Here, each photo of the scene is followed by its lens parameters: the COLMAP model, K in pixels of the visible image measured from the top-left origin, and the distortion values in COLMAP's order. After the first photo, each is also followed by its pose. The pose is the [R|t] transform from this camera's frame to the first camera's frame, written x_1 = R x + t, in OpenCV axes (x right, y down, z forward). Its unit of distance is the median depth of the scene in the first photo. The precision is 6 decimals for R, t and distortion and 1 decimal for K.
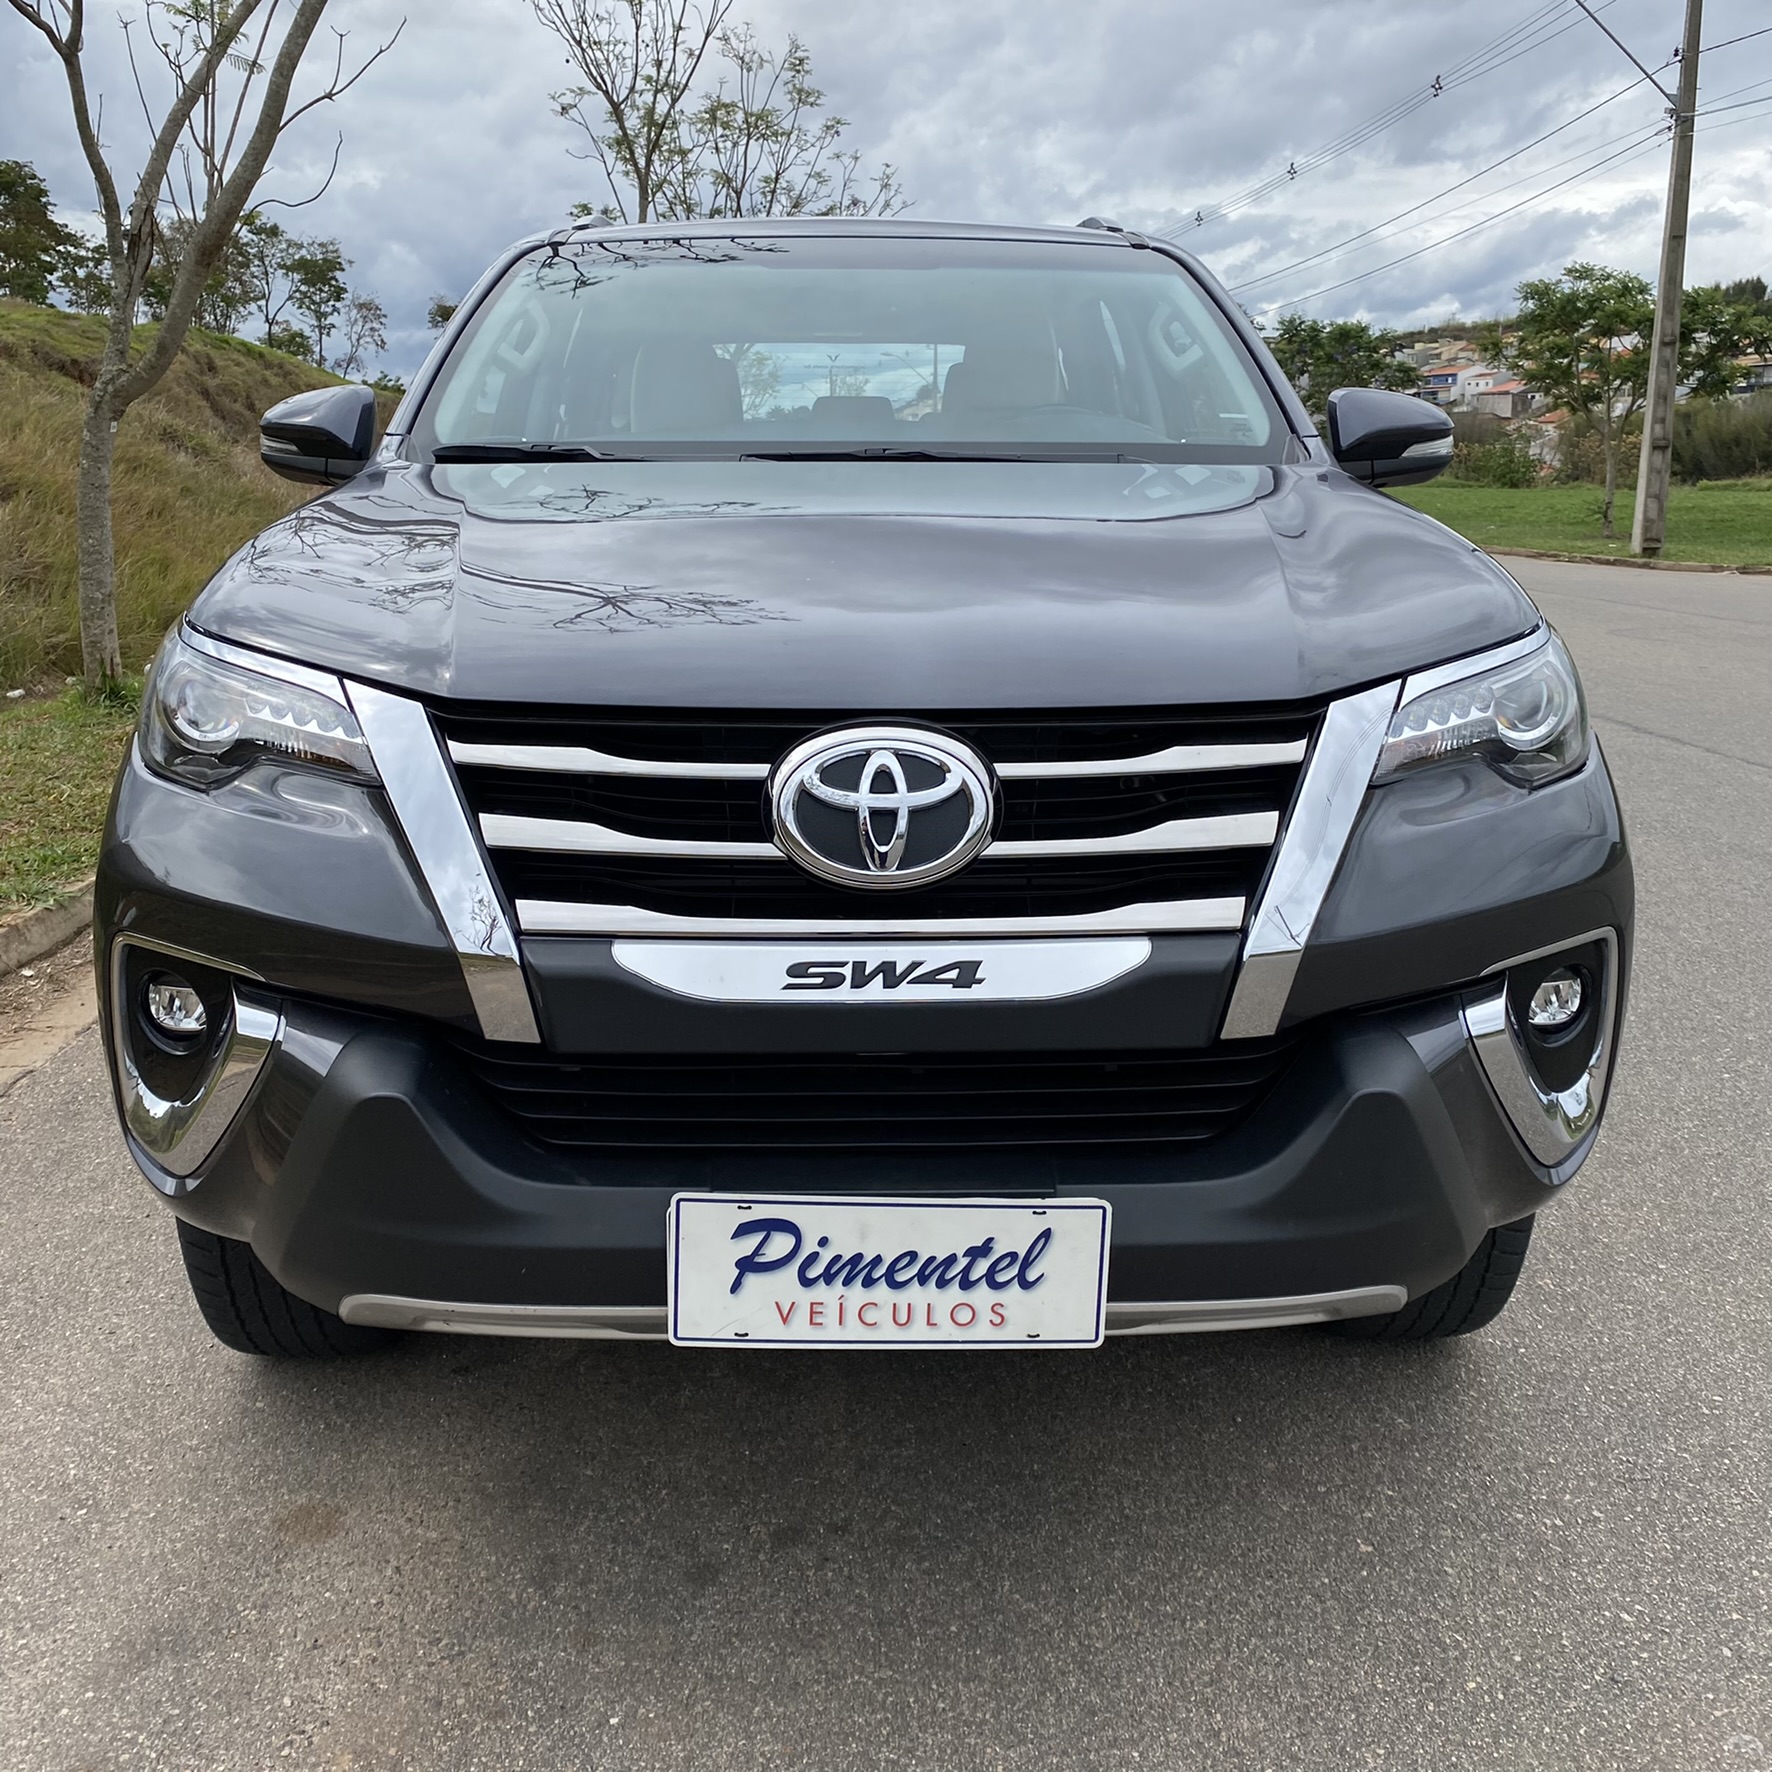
lens RADIAL K [[1776.3, 0, 859.8], [0, 1776.3, 891.1], [0, 0, 1]] dist [0.004369, -0.014264]
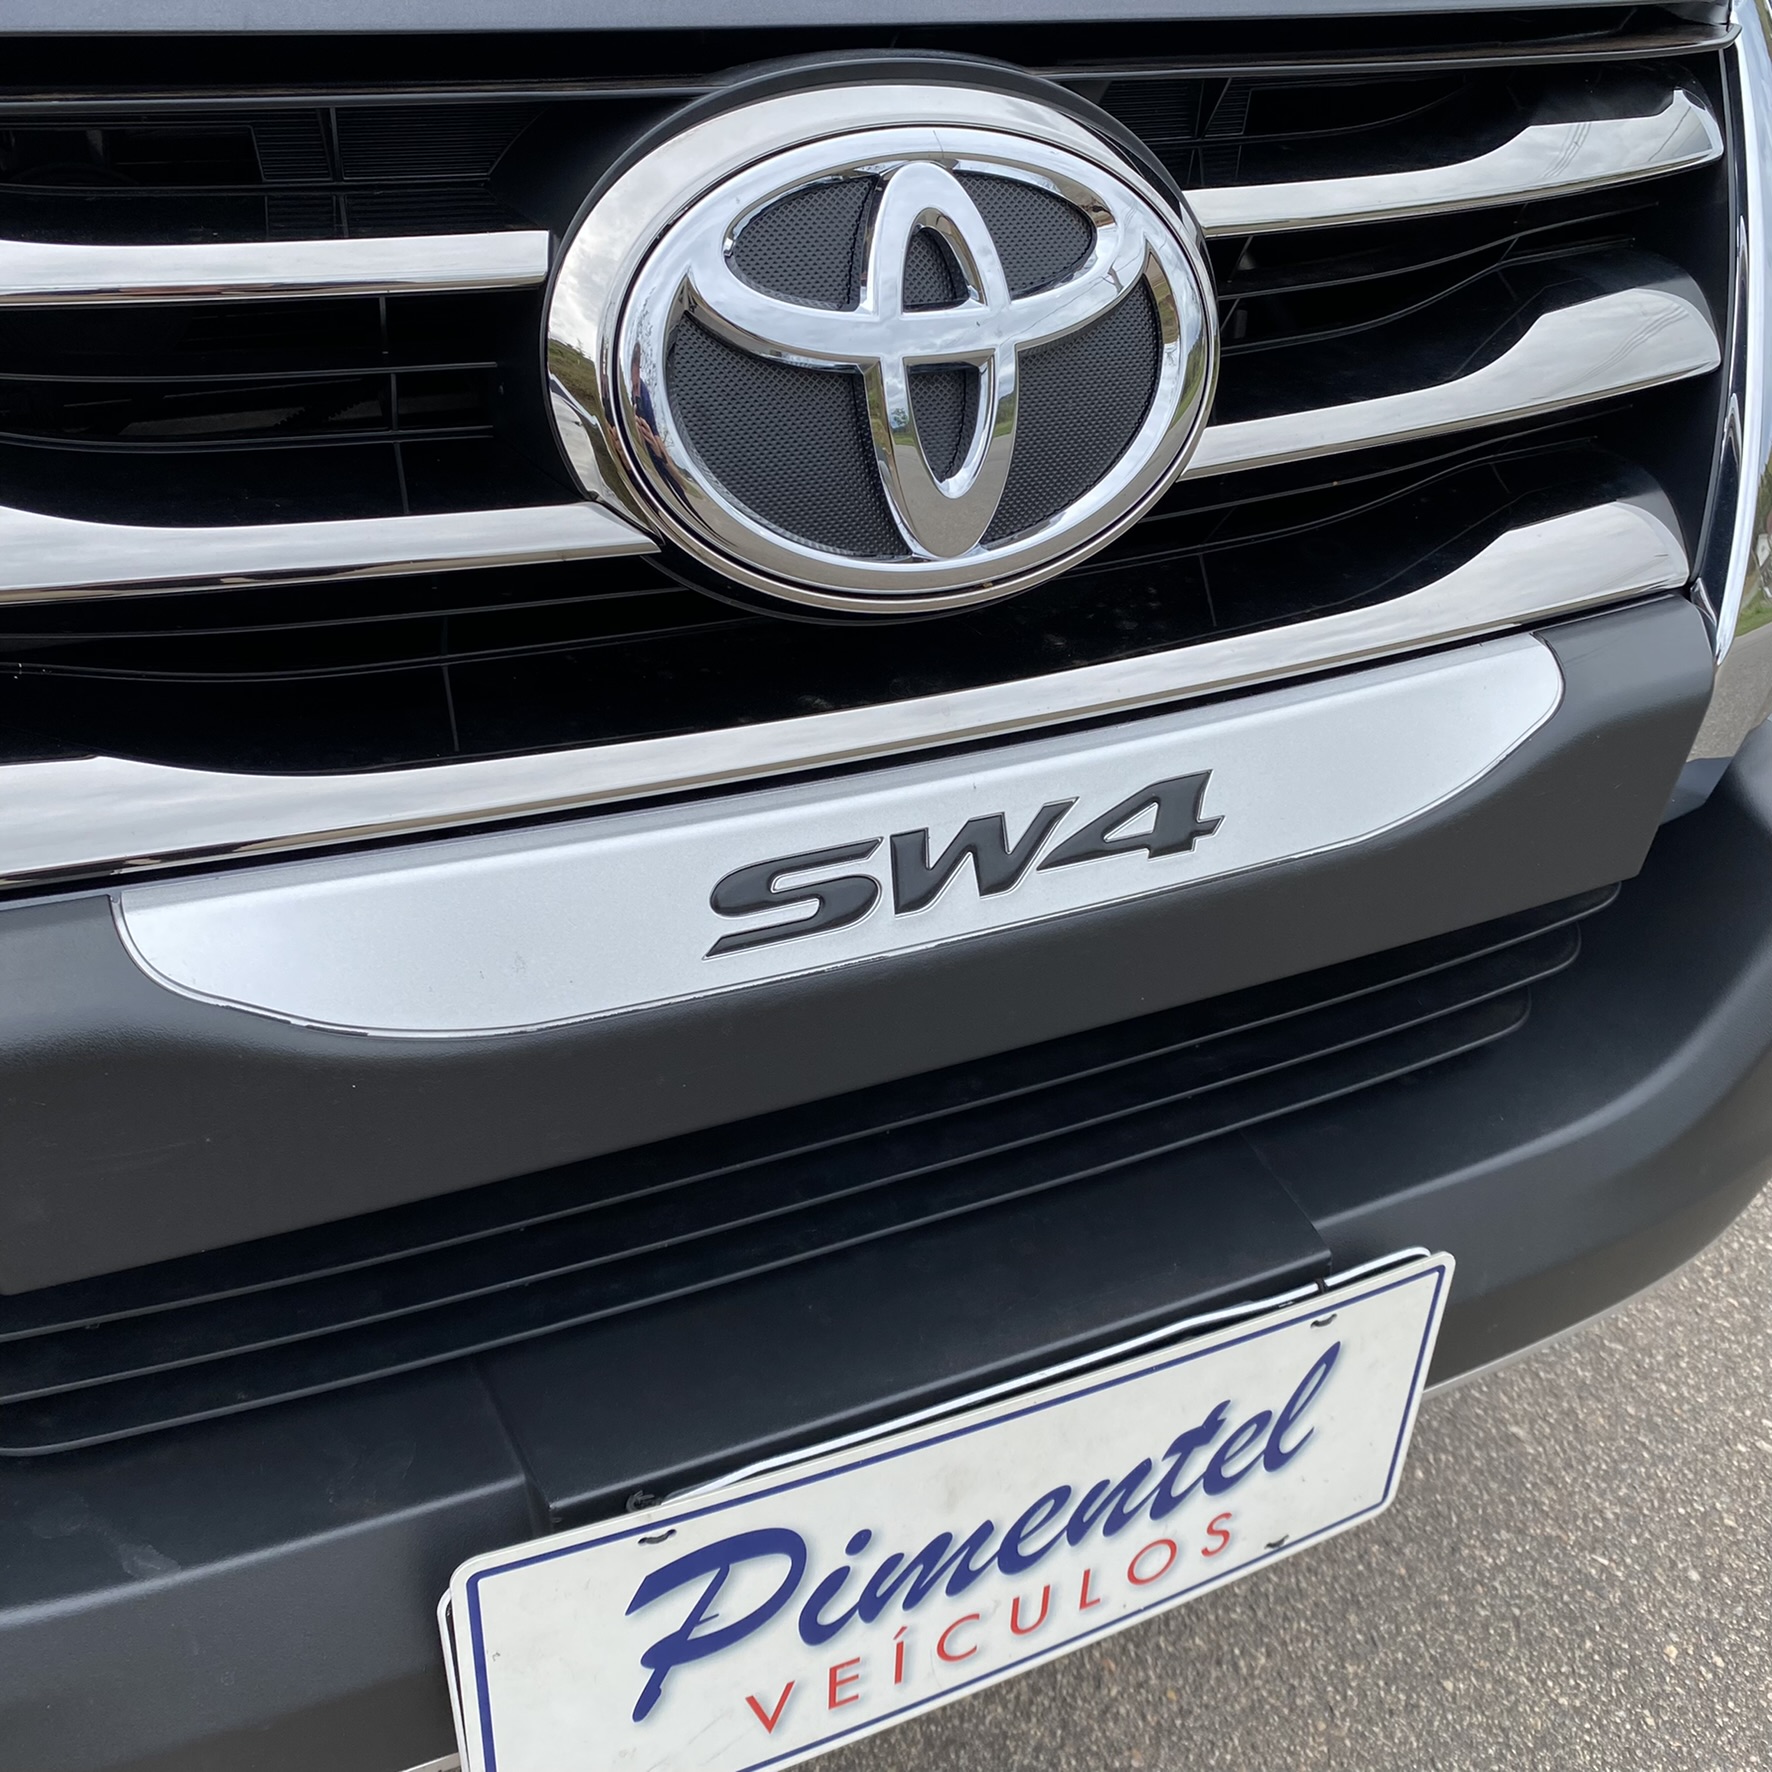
lens RADIAL K [[1776.3, 0, 859.8], [0, 1776.3, 891.1], [0, 0, 1]] dist [0.004369, -0.014264]
pose [[0.914667, -0.190254, 0.356633, -0.130567], [0.079421, 0.949694, 0.302942, -0.052637], [-0.396328, -0.248767, 0.883764, 0.693572]]
